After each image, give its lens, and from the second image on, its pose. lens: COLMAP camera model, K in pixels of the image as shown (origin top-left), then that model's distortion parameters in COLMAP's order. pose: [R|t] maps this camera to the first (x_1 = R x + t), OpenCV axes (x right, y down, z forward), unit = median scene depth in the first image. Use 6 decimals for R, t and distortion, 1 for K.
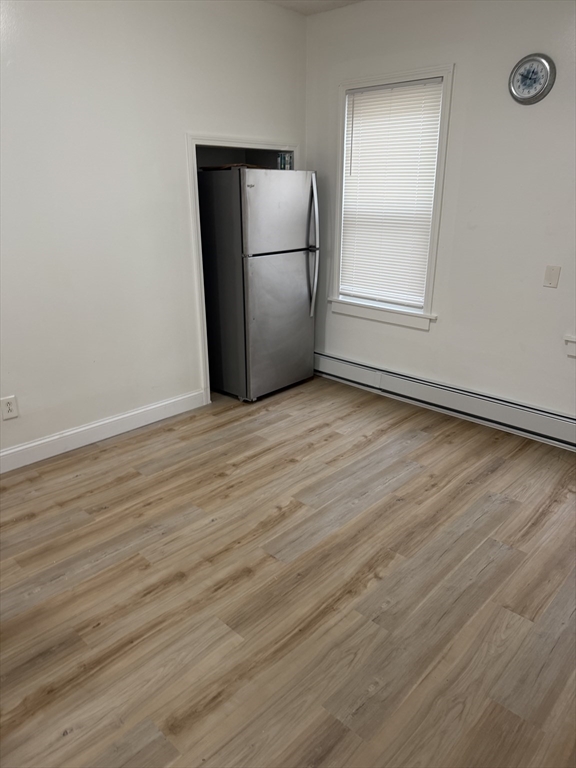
lens RADIAL K [[537.1, 0, 284.5], [0, 537.1, 378.2], [0, 0, 1]] dist [0.073978, -0.075244]
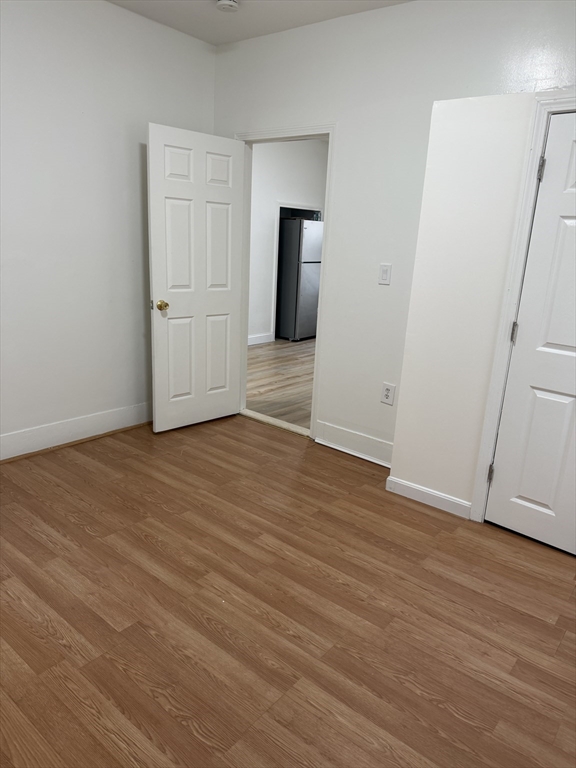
lens RADIAL K [[537.1, 0, 292.4], [0, 537.1, 387.5], [0, 0, 1]] dist [0.073978, -0.075244]
pose [[0.993714, 0.026460, 0.108779, -0.398251], [-0.019998, 0.997994, -0.060075, 0.460696], [-0.110150, 0.057522, 0.992249, -1.224055]]
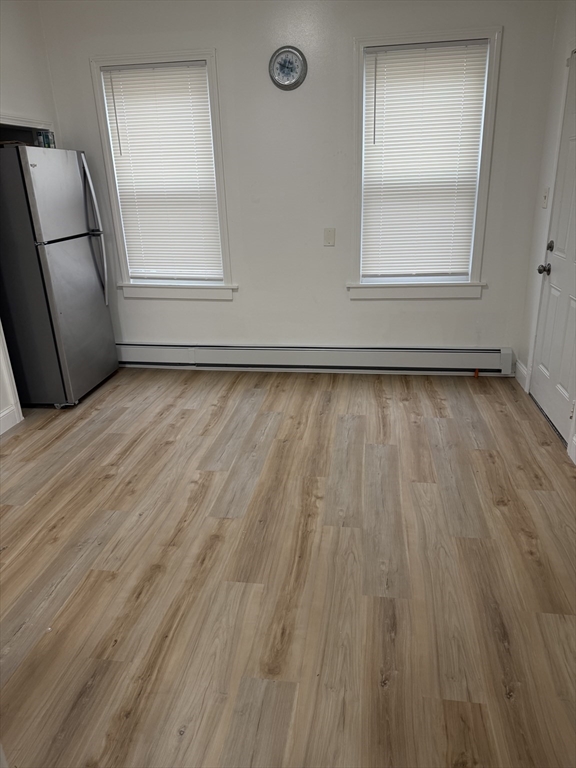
lens RADIAL K [[537.1, 0, 279.2], [0, 537.1, 383.7], [0, 0, 1]] dist [0.073978, -0.075244]
pose [[0.822400, -0.226510, 0.521873, -0.353611], [0.220320, 0.972546, 0.074923, 0.022066], [-0.524516, 0.053362, 0.849727, 0.052256]]
